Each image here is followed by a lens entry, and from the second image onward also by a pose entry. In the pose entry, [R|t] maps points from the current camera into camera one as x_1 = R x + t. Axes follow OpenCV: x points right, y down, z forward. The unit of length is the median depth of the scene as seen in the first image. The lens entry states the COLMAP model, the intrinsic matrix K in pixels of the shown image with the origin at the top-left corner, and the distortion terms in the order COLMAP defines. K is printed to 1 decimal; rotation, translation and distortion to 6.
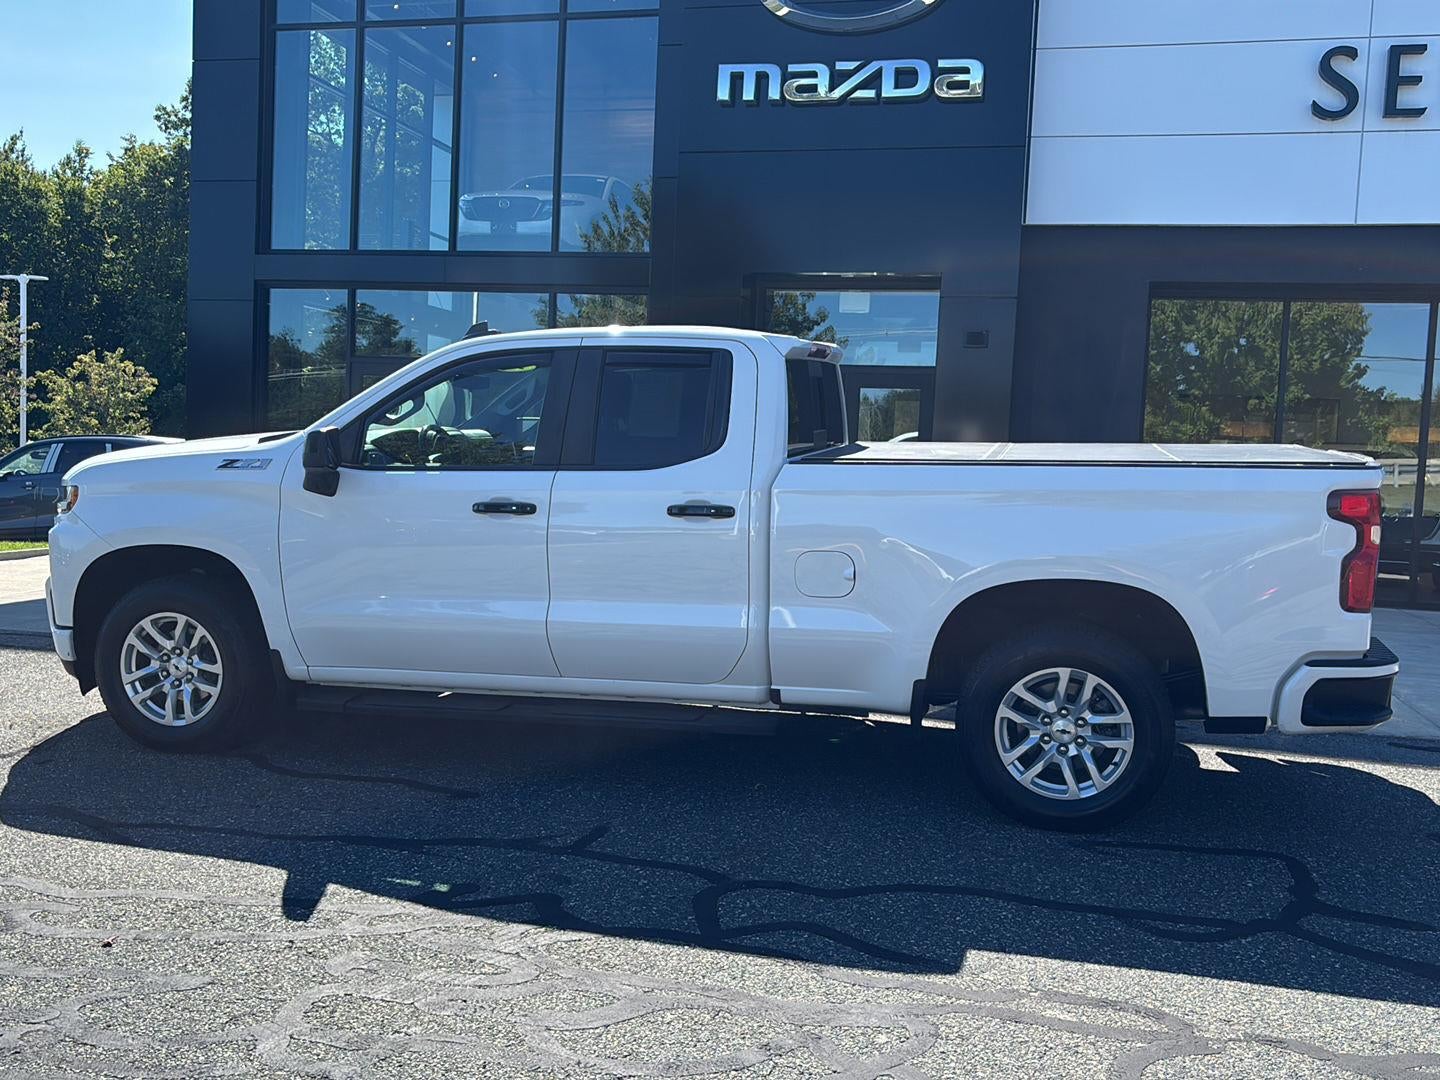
lens RADIAL K [[1388.9, 0, 726.7], [0, 1388.9, 538.7], [0, 0, 1]] dist [0.013461, 0.000000]
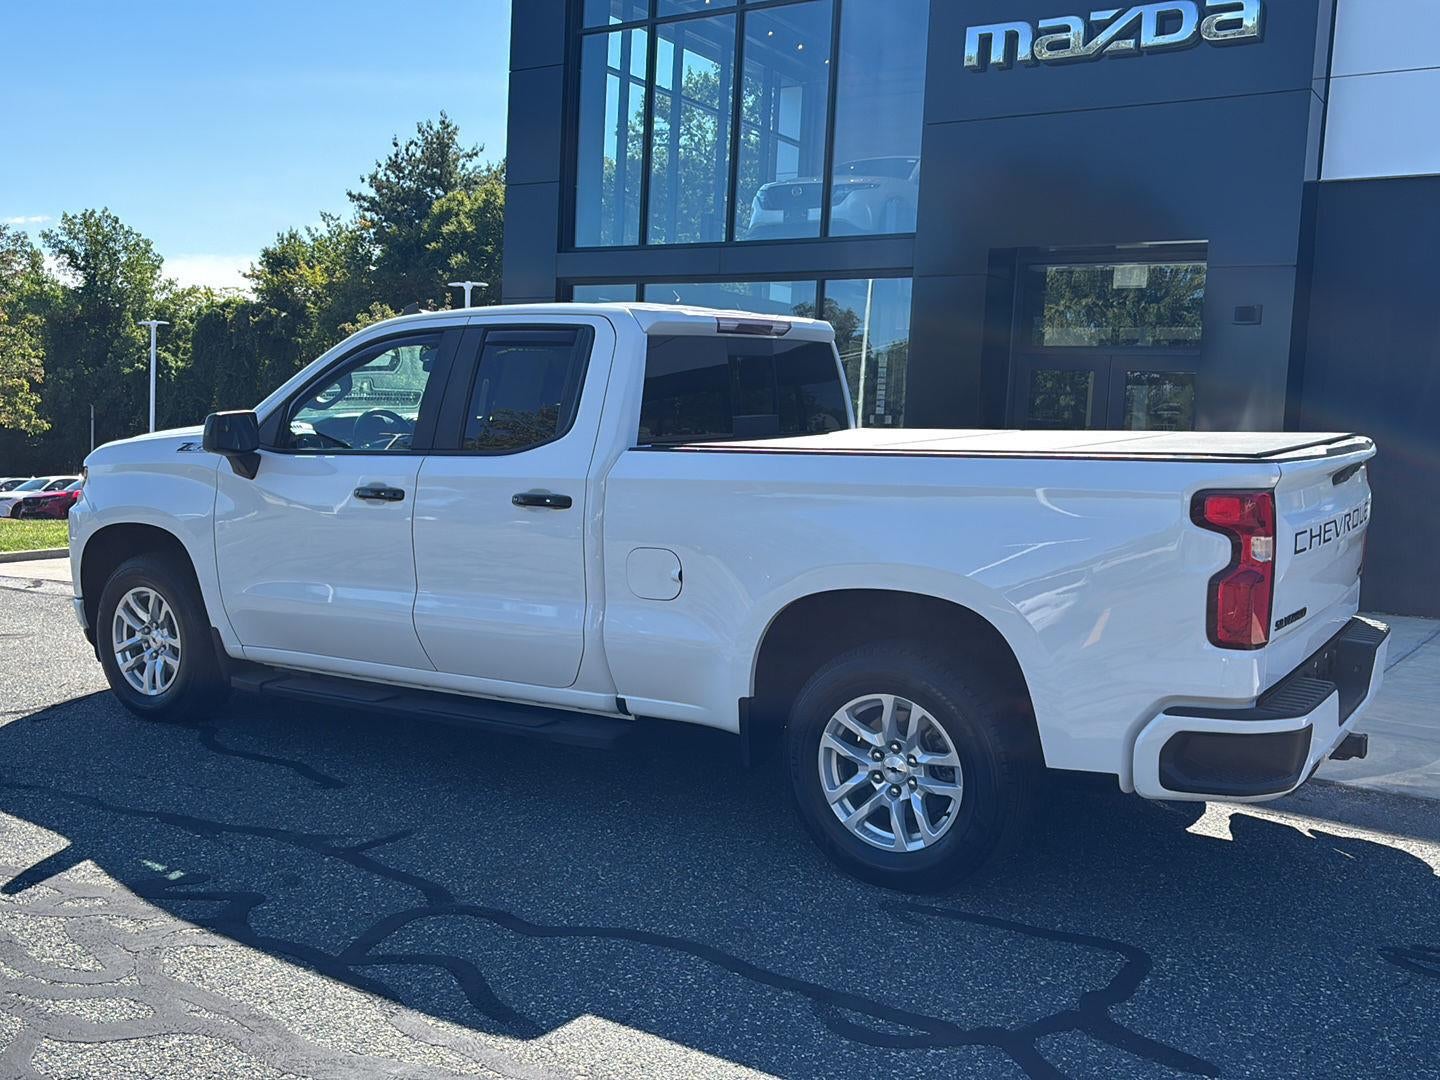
lens RADIAL K [[1388.9, 0, 726.4], [0, 1388.9, 543.3], [0, 0, 1]] dist [0.013461, 0.000000]
pose [[0.943144, 0.030076, -0.331020, 0.394077], [-0.027581, 0.999545, 0.012234, -0.006044], [0.331237, -0.002409, 0.943545, 0.162355]]
